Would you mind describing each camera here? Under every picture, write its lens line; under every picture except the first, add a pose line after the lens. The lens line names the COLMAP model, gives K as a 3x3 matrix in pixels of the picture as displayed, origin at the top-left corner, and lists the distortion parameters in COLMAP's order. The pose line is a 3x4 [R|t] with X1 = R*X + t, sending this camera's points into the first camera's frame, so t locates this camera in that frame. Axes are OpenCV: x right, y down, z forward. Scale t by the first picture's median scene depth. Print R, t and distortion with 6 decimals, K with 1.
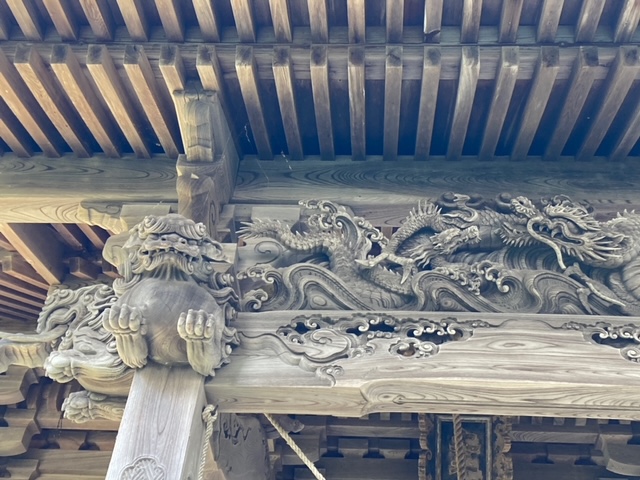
lens RADIAL K [[851.5, 0, 320.0], [0, 851.5, 240.0], [0, 0, 1]] dist [0.203350, -0.786171]
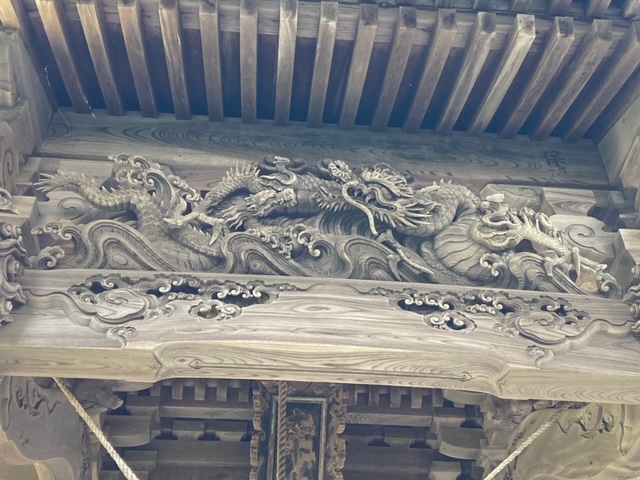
lens RADIAL K [[851.5, 0, 320.0], [0, 851.5, 240.0], [0, 0, 1]] dist [0.203350, -0.786171]
pose [[0.990690, 0.038280, 0.130647, 0.090383], [-0.038559, 0.999256, -0.000391, 0.041124], [-0.130564, -0.004650, 0.991429, 0.041601]]
